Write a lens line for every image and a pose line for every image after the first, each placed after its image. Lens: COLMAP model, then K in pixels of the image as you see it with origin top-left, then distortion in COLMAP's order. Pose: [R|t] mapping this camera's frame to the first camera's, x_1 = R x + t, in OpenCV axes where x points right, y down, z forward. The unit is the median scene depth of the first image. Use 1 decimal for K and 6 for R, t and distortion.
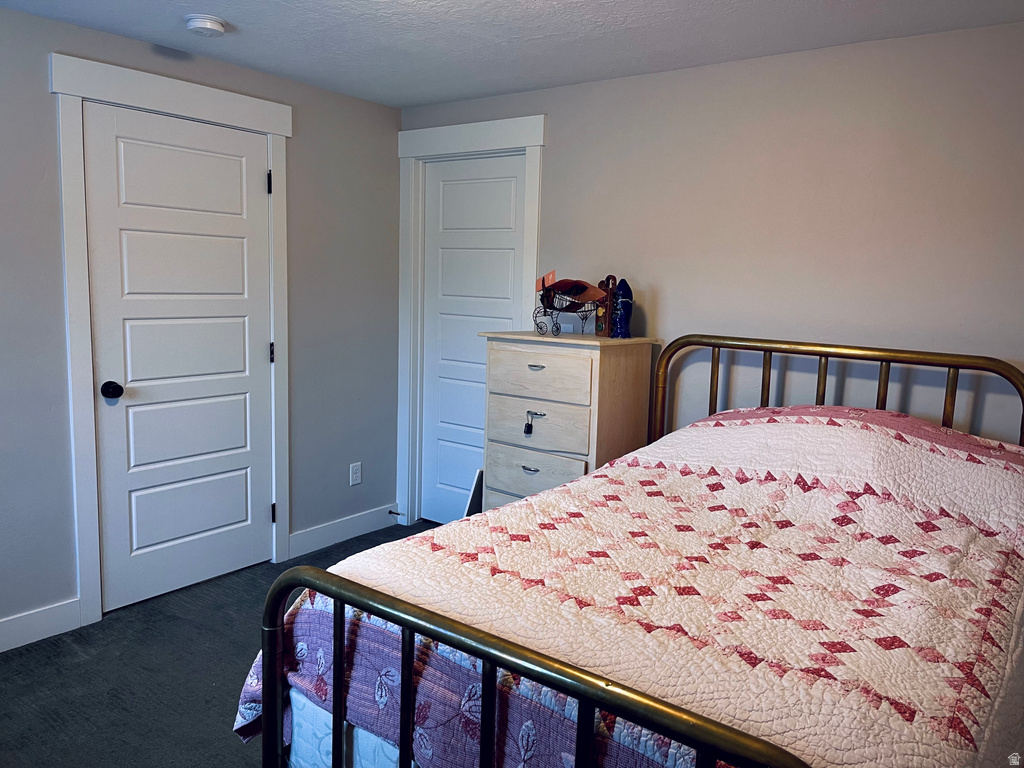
lens RADIAL K [[773.7, 0, 515.3], [0, 773.7, 375.4], [0, 0, 1]] dist [0.043807, -0.024164]
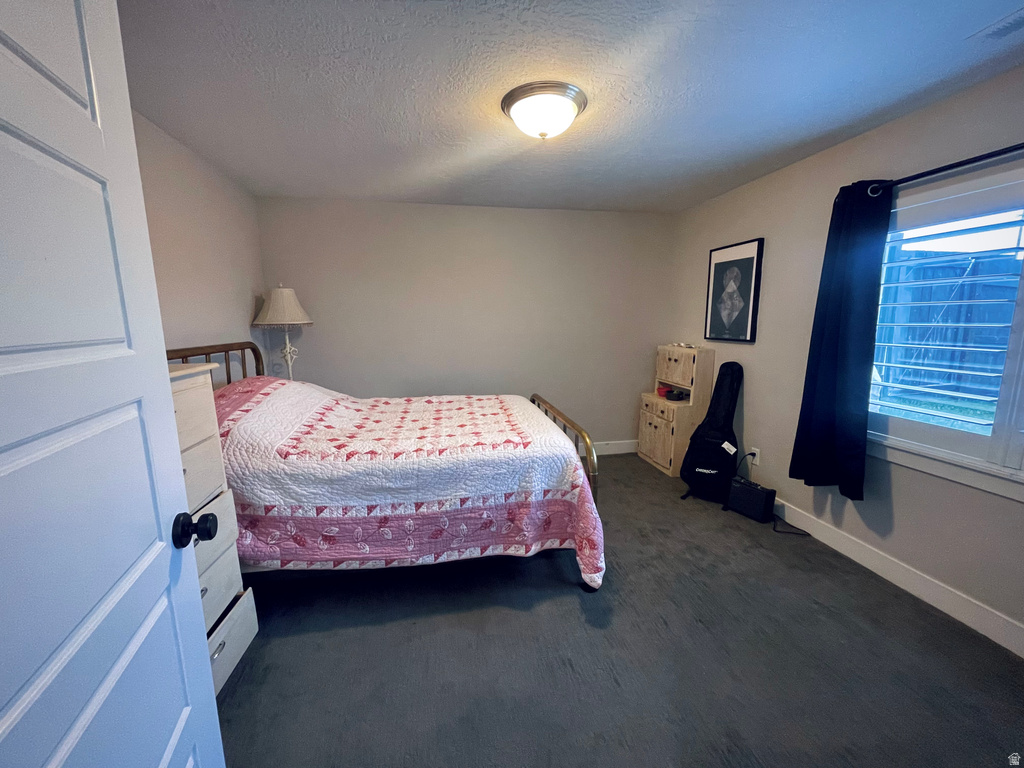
lens RADIAL K [[413.8, 0, 514.8], [0, 413.8, 384.7], [0, 0, 1]] dist [0.000202, 0.001499]
pose [[-0.752474, -0.129067, 0.645852, -0.555915], [0.065954, 0.960915, 0.268872, -0.144375], [-0.655311, 0.244916, -0.714551, 1.241988]]
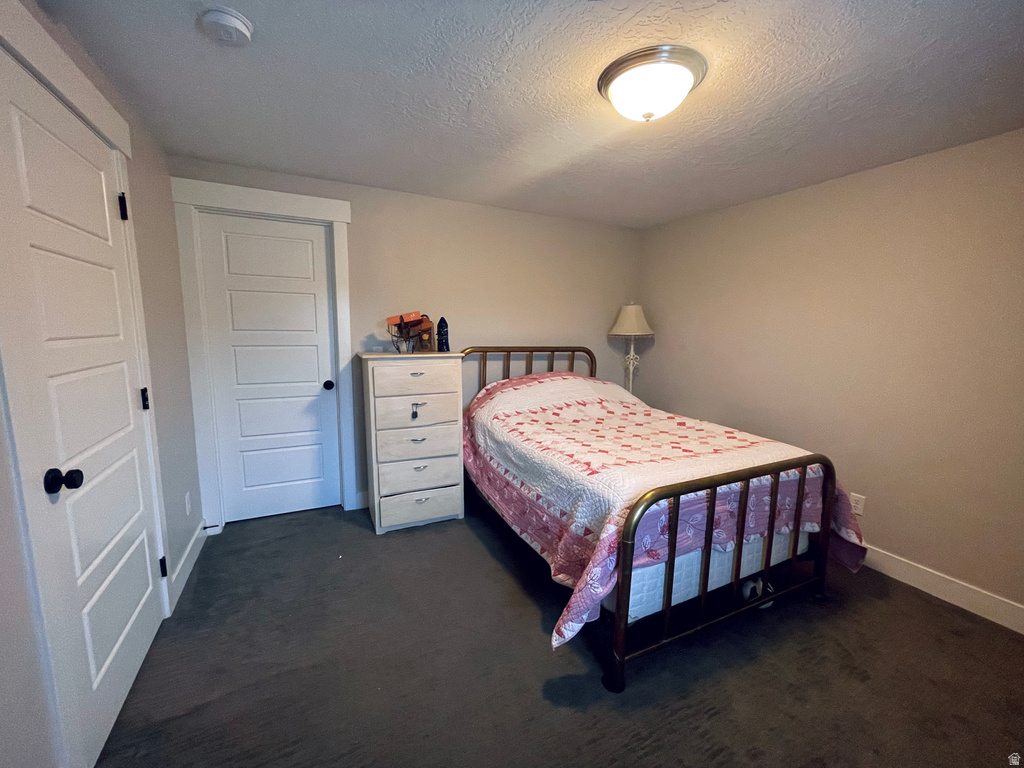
lens RADIAL K [[413.8, 0, 507.7], [0, 413.8, 387.0], [0, 0, 1]] dist [0.000202, 0.001499]
pose [[0.449392, -0.151230, 0.880441, -0.736605], [0.110060, 0.987431, 0.113431, -0.070136], [-0.886529, 0.045926, 0.460388, 0.540389]]
